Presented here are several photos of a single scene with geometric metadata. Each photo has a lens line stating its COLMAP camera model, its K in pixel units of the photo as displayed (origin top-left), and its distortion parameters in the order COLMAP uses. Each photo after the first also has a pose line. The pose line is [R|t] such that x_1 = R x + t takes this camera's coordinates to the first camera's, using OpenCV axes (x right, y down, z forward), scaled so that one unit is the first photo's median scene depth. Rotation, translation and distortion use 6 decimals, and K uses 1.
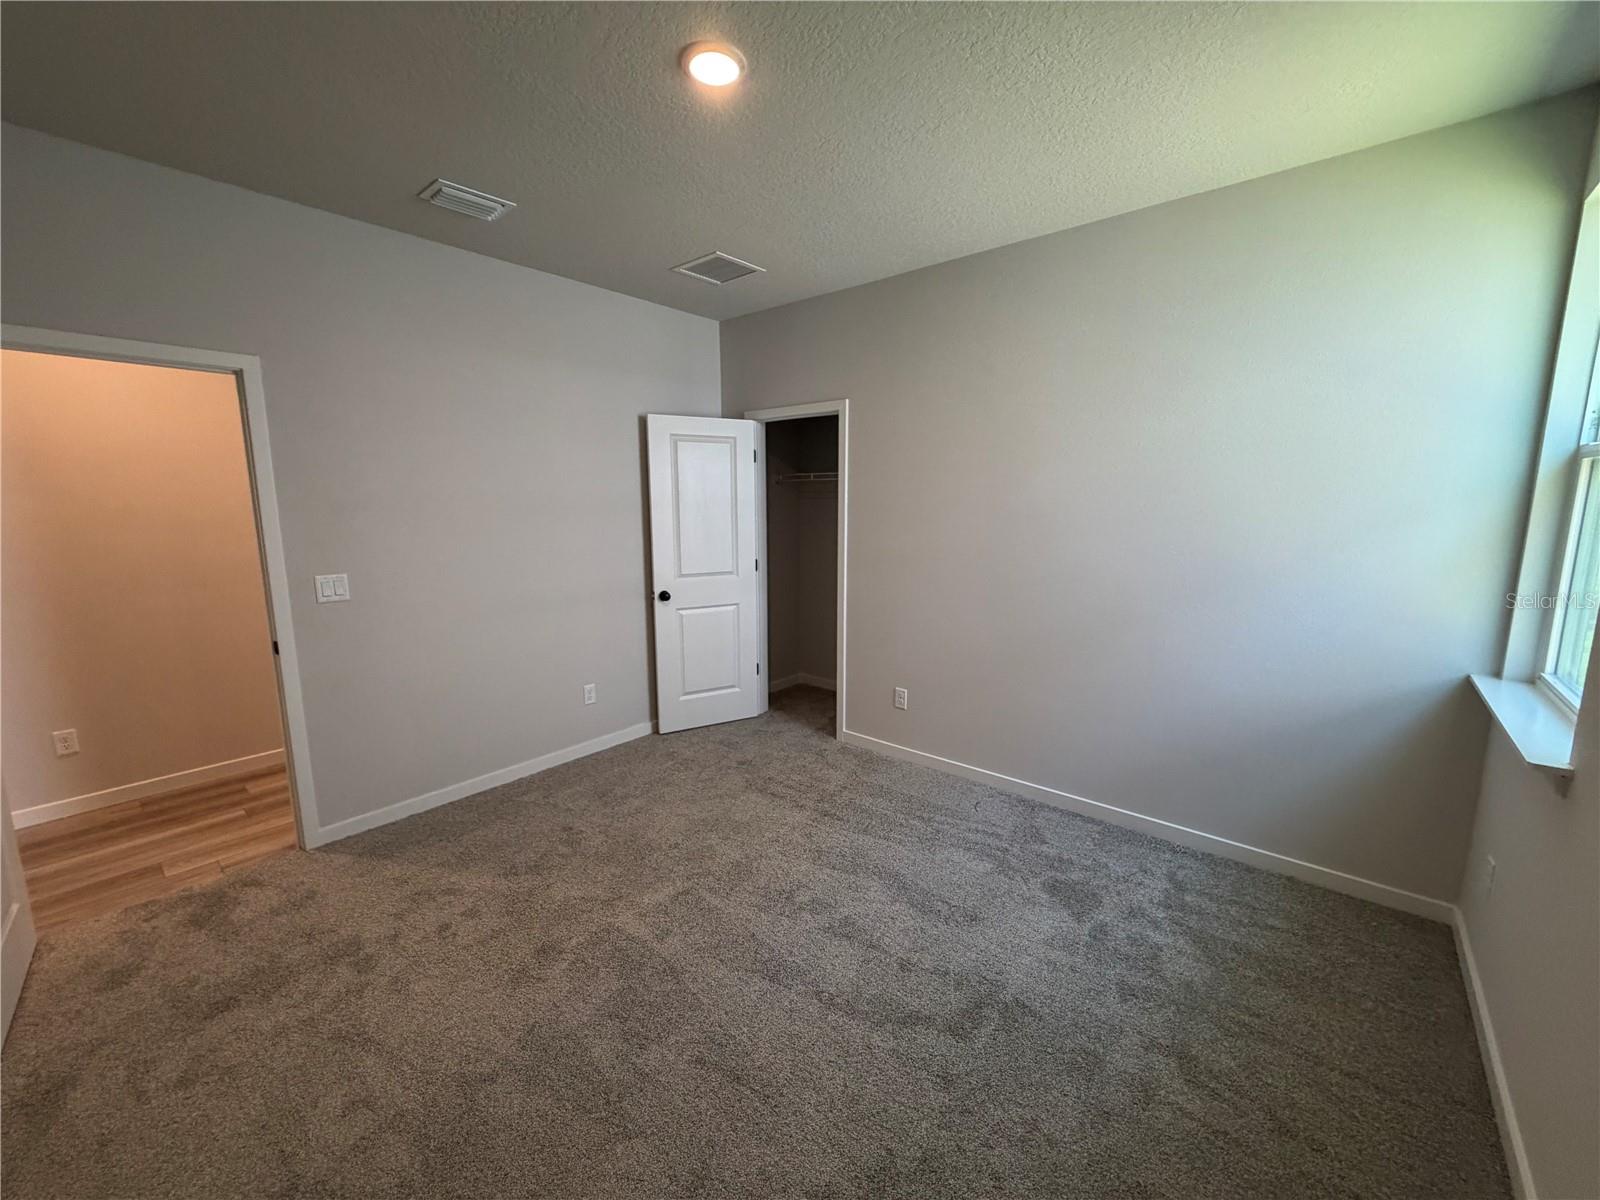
lens RADIAL K [[638.7, 0, 795.2], [0, 638.7, 601.1], [0, 0, 1]] dist [0.000218, 0.000051]
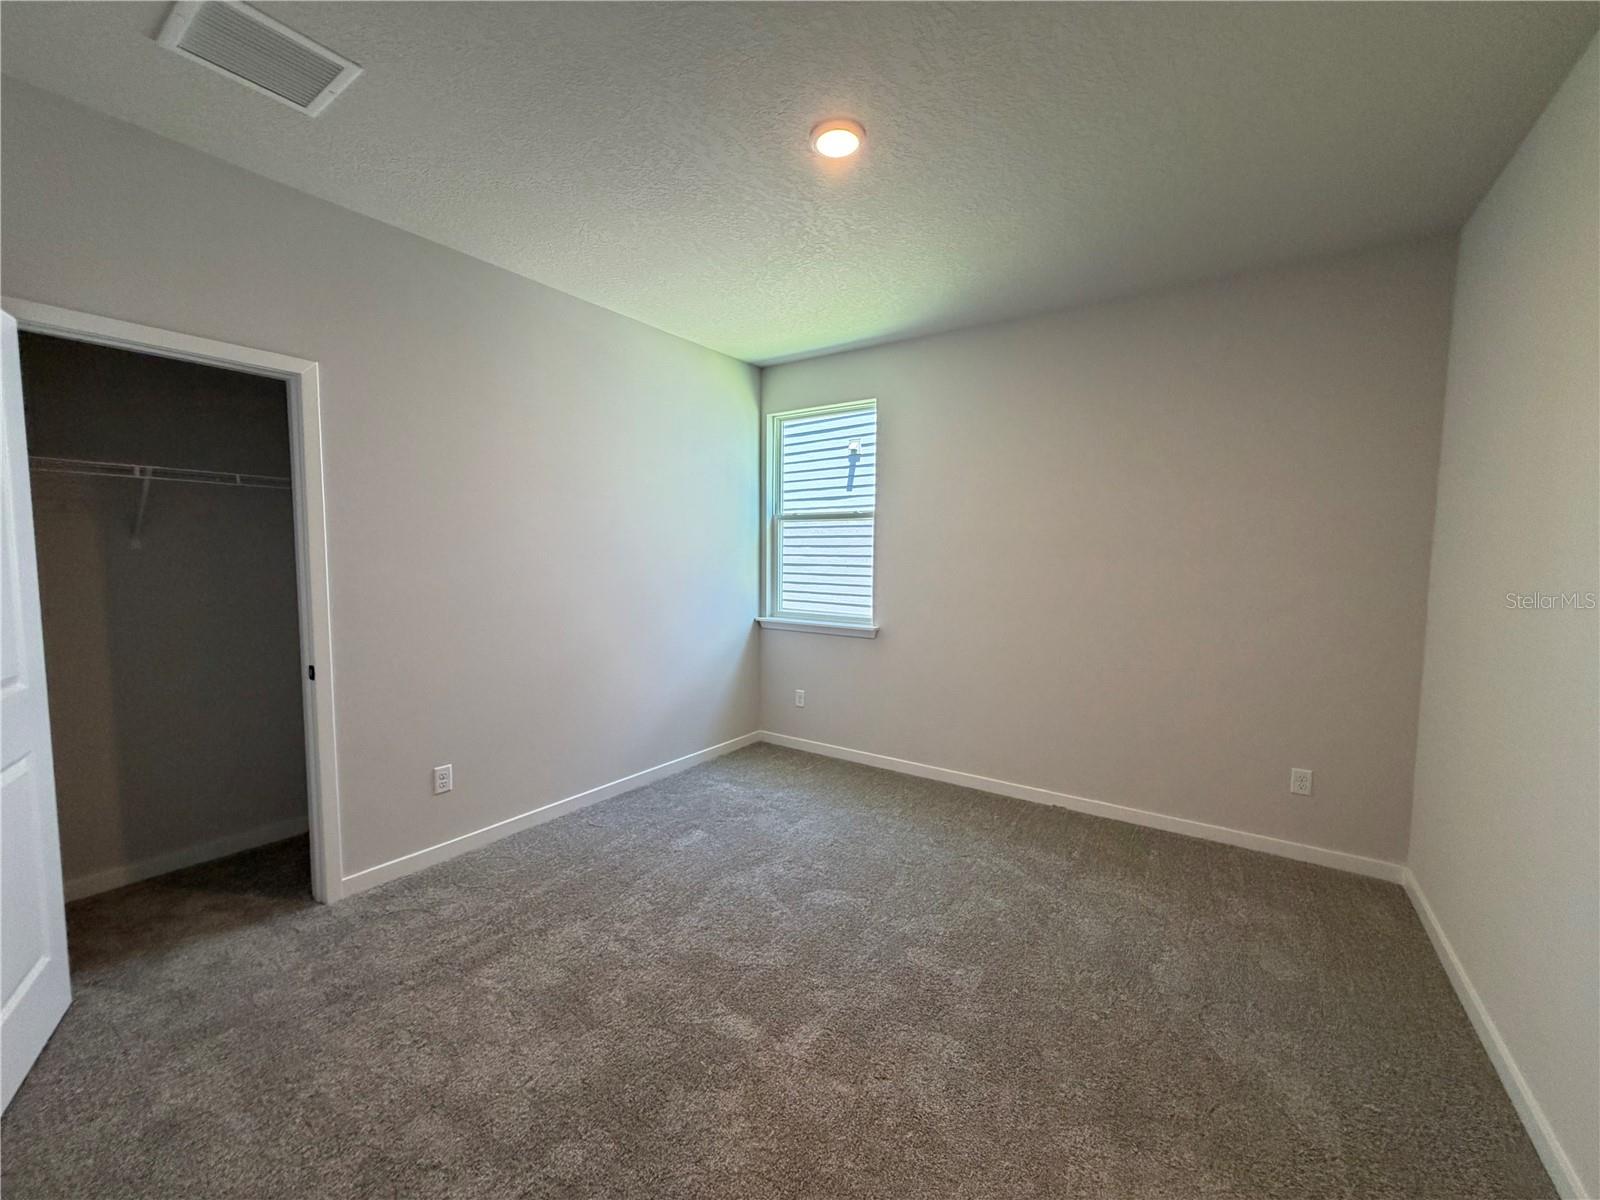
lens RADIAL K [[638.7, 0, 795.2], [0, 638.7, 601.1], [0, 0, 1]] dist [0.000218, 0.000051]
pose [[-0.096442, -0.075132, 0.992499, -0.705964], [0.146313, 0.985245, 0.088801, -0.074310], [-0.984526, 0.153779, -0.084027, 0.694152]]
